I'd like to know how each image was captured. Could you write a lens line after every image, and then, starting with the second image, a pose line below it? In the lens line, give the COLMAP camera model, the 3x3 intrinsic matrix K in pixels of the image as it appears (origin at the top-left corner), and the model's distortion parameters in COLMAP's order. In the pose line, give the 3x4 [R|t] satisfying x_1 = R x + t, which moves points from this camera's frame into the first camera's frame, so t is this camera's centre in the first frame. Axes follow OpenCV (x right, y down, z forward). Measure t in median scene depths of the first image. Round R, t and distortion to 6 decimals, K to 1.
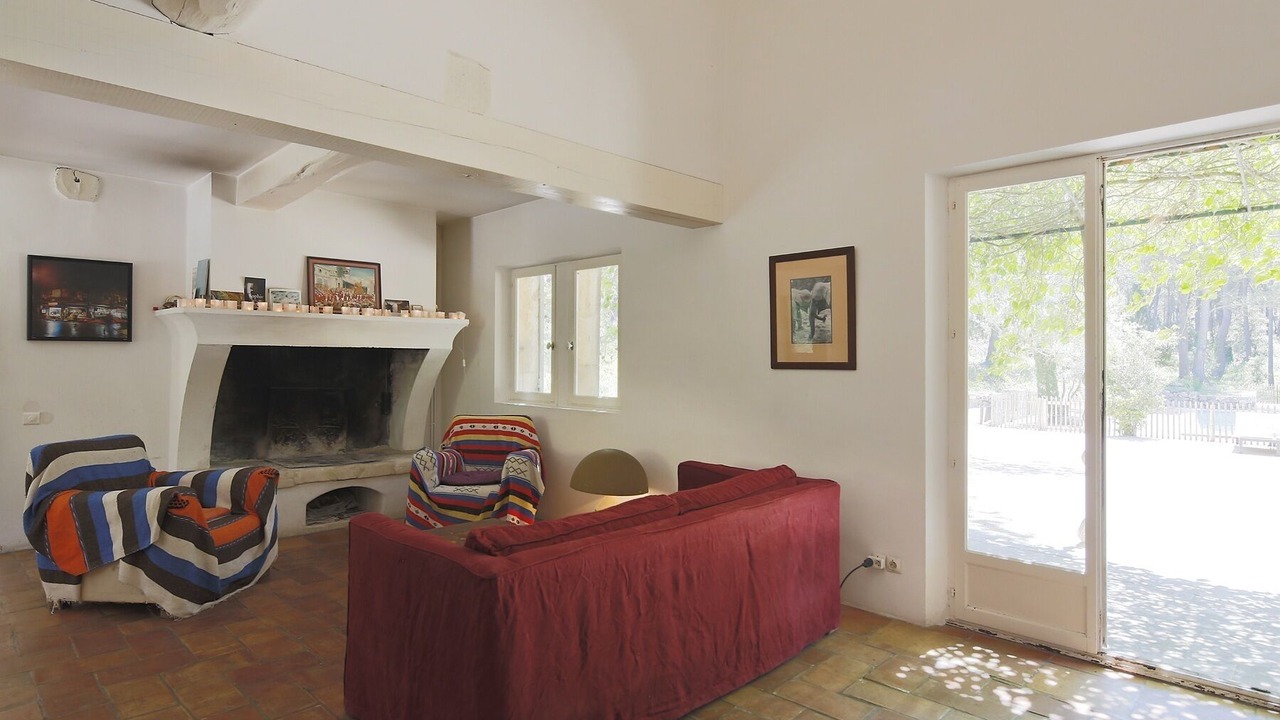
lens RADIAL K [[642.7, 0, 640.0], [0, 642.7, 360.0], [0, 0, 1]] dist [-0.001654, 0.000336]
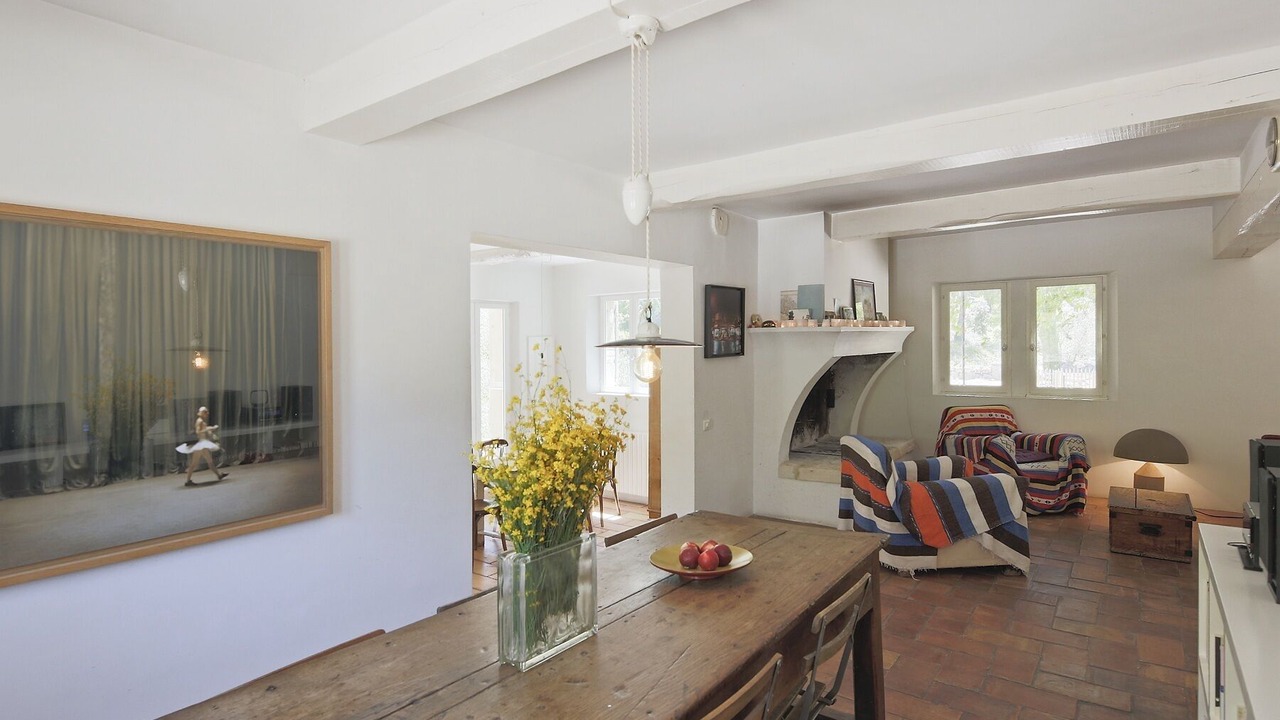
lens RADIAL K [[584.4, 0, 757.1], [0, 584.4, 352.4], [0, 0, 1]] dist [0.000091, 0.000090]
pose [[0.989563, -0.026711, 0.141603, -0.910276], [0.024887, 0.999583, 0.014637, -0.048712], [-0.141935, -0.010960, 0.989815, -0.052835]]
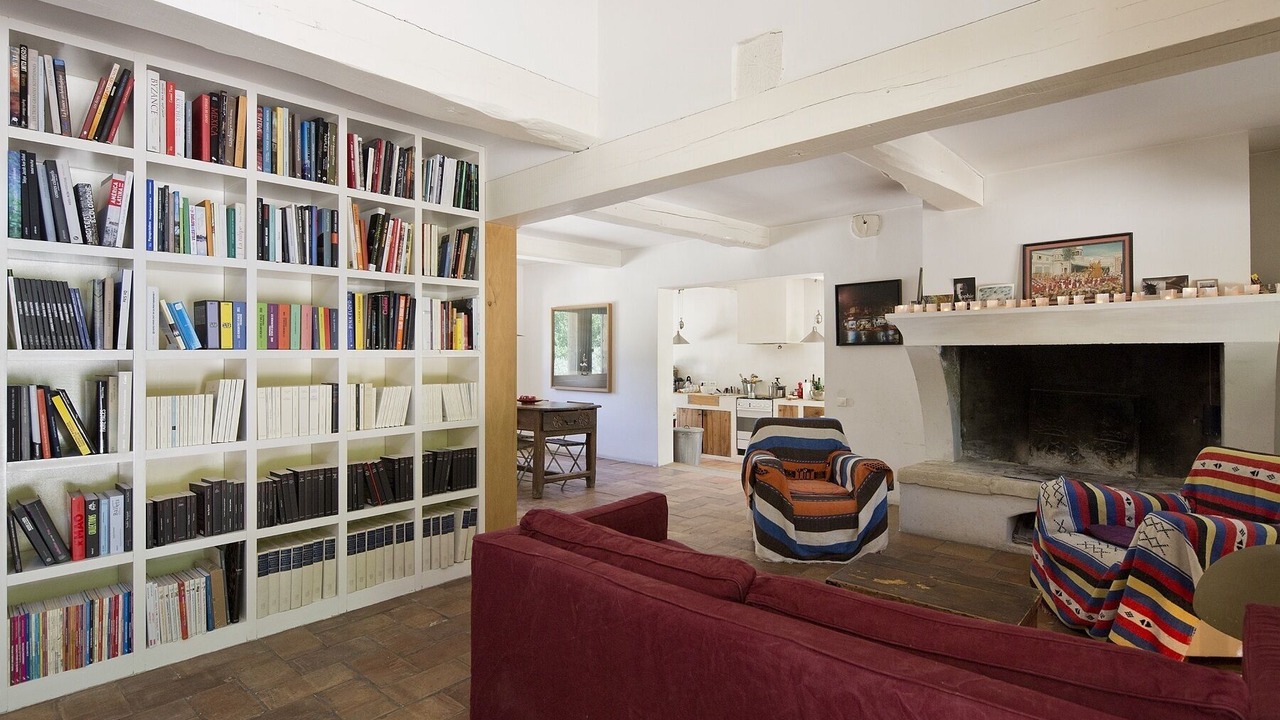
lens RADIAL K [[642.7, 0, 640.0], [0, 642.7, 360.0], [0, 0, 1]] dist [-0.001654, 0.000336]
pose [[0.061896, 0.002195, -0.998080, 0.367354], [0.004712, 0.999986, 0.002492, -0.005207], [0.998072, -0.004857, 0.061884, 0.437401]]
